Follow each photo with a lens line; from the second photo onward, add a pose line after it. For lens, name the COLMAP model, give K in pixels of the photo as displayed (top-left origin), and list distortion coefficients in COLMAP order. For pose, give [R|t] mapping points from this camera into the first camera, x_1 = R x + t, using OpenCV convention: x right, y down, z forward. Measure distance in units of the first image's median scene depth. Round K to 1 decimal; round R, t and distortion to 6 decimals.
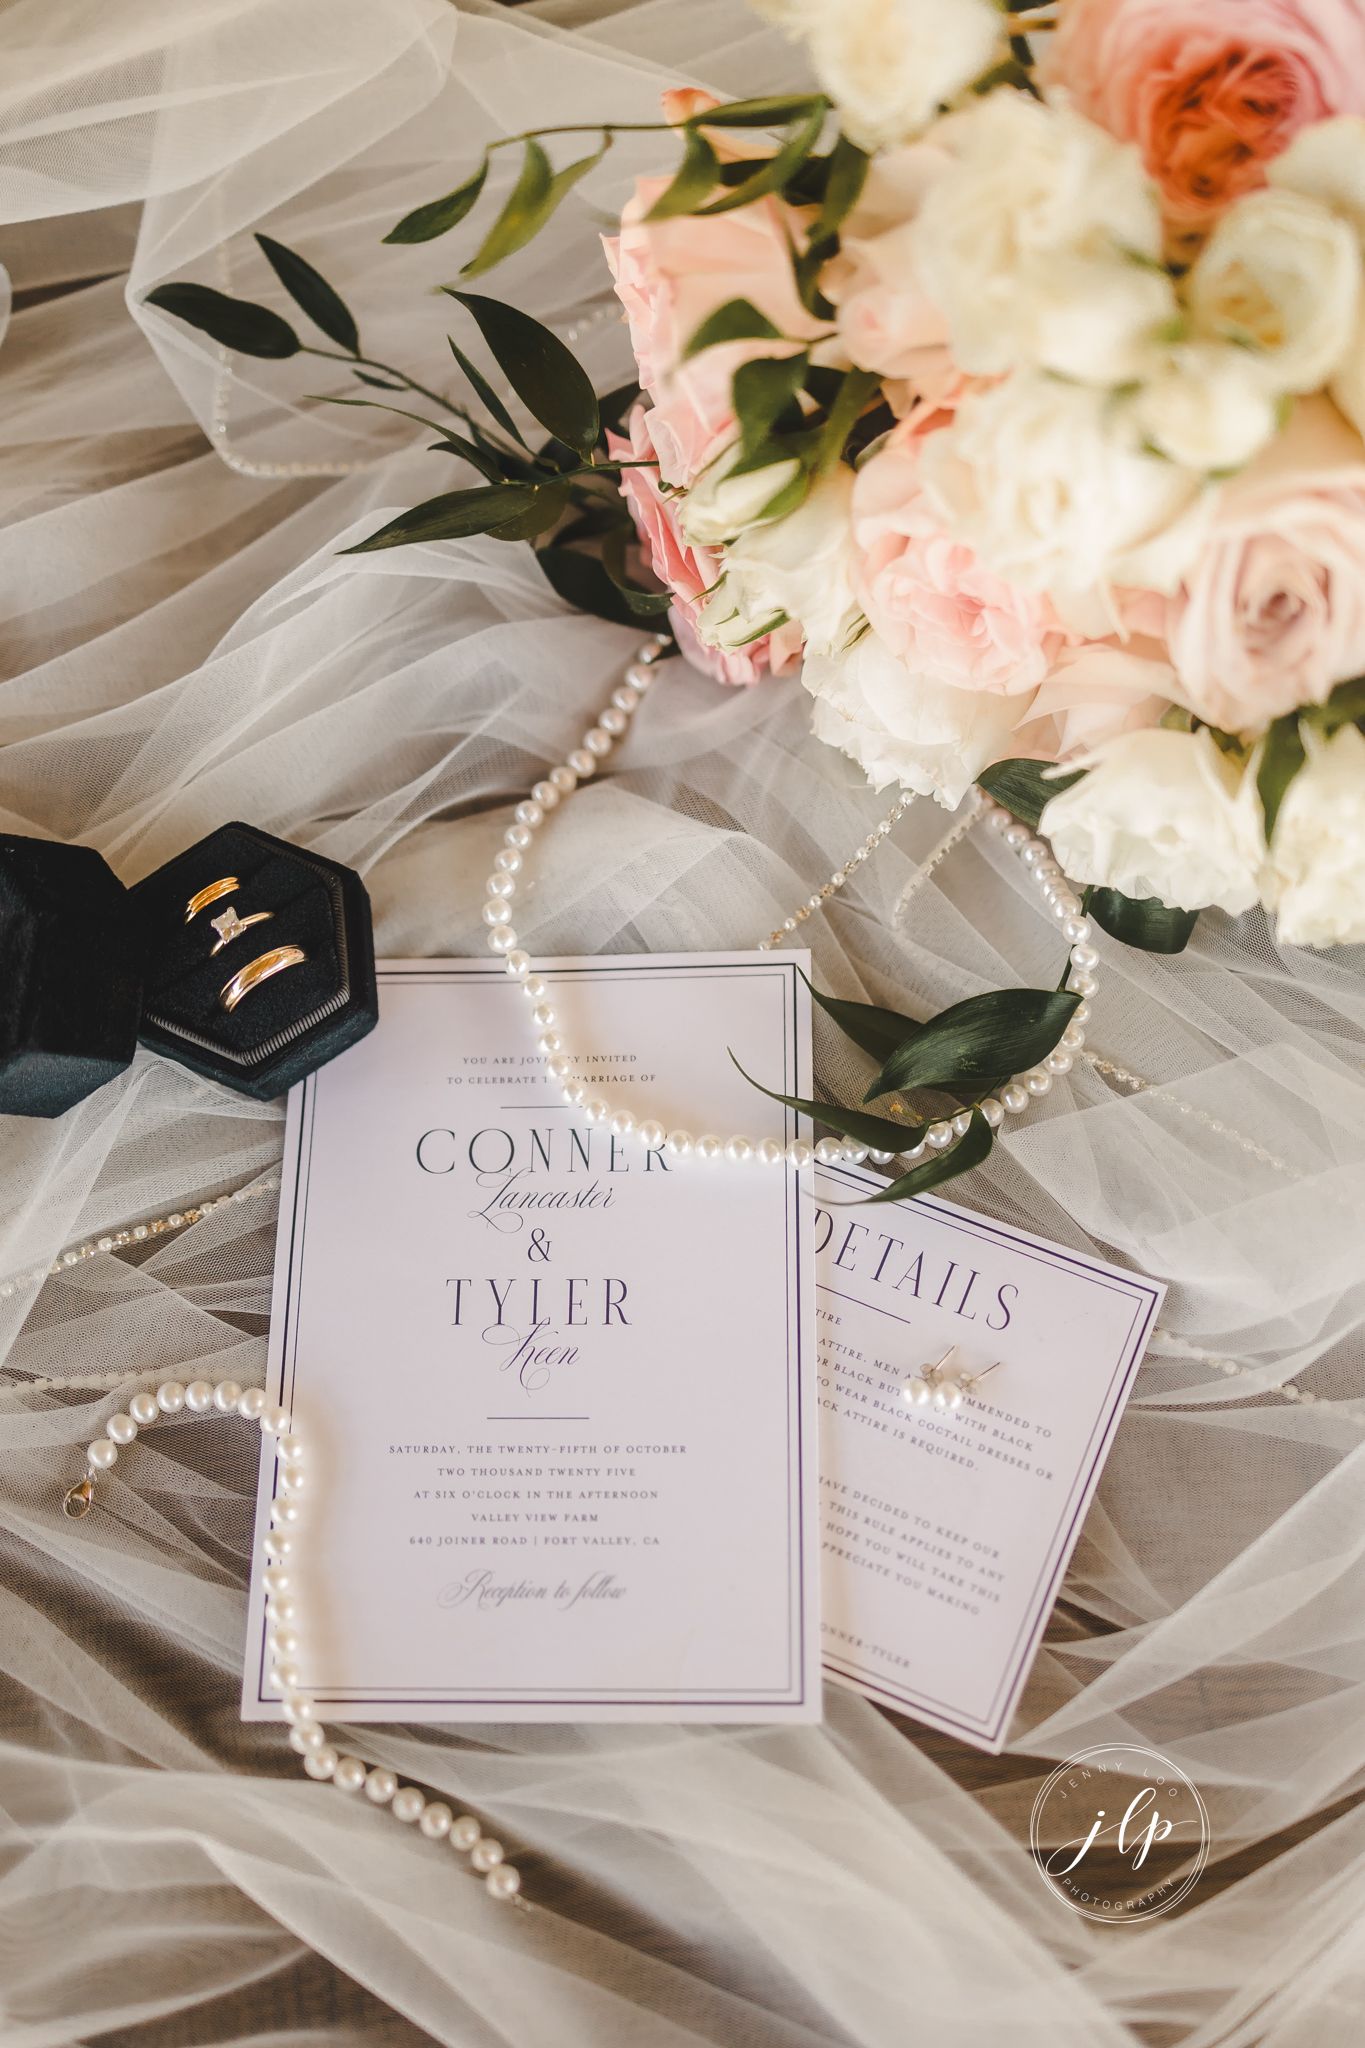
lens RADIAL K [[2207.4, 0, 682.5], [0, 2207.4, 1024.0], [0, 0, 1]] dist [0.017058, 0.007350]
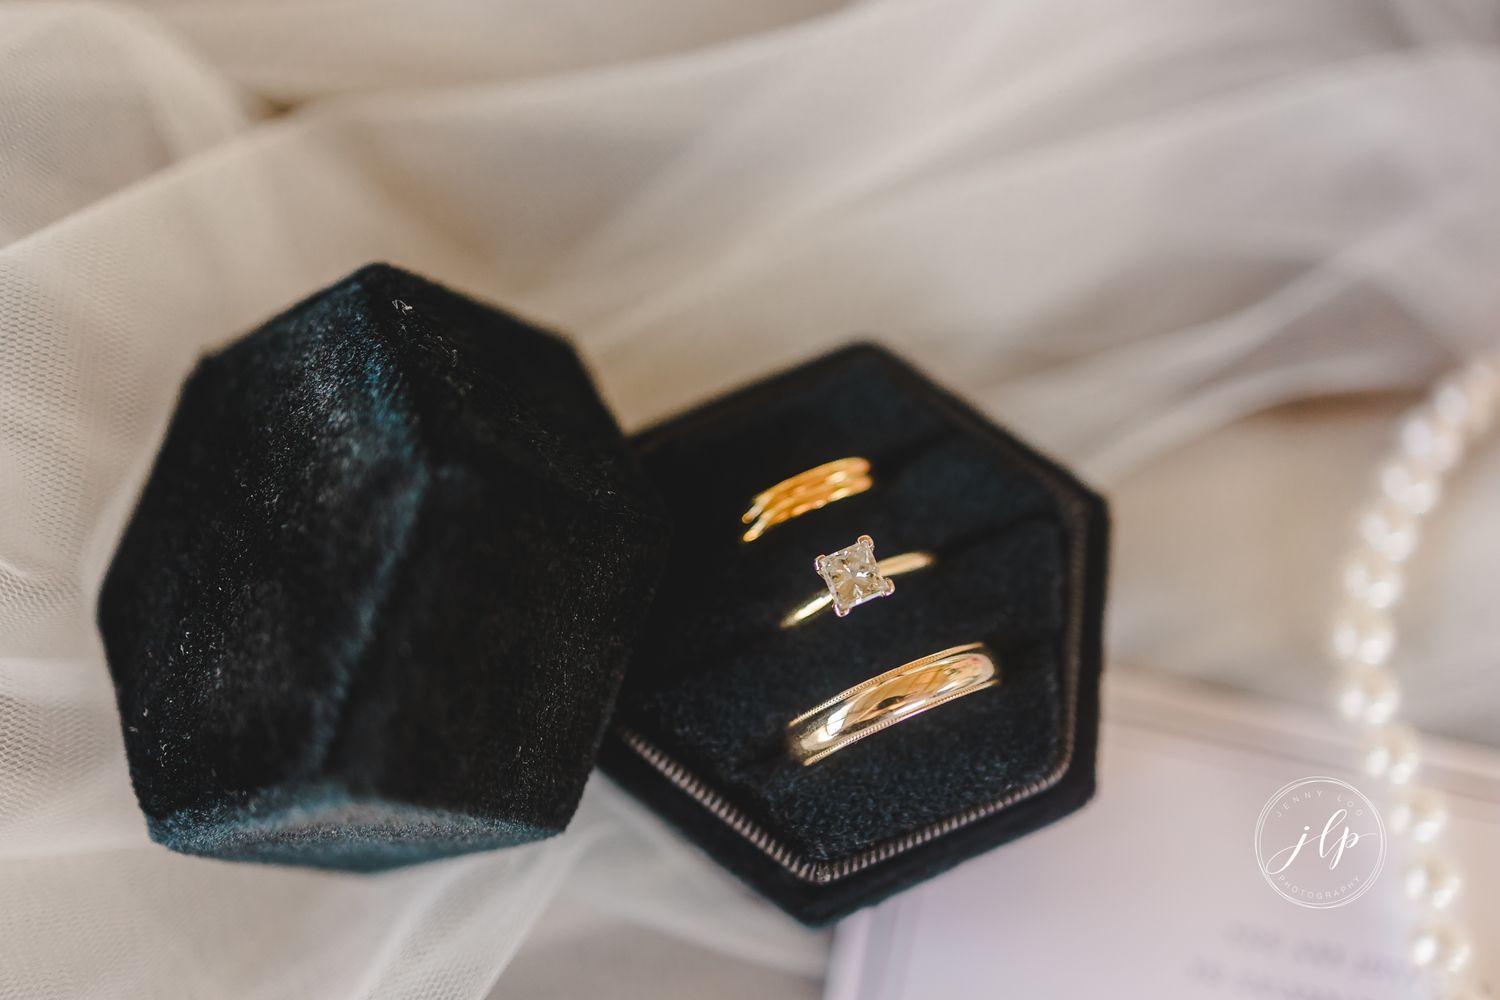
lens RADIAL K [[1616.8, 0, 750.0], [0, 1616.8, 500.0], [0, 0, 1]] dist [0.017058, 0.007350]
pose [[0.977204, 0.207664, -0.044146, -0.204846], [-0.207999, 0.978124, -0.003098, -0.051470], [0.042537, 0.012210, 0.999020, 0.653174]]
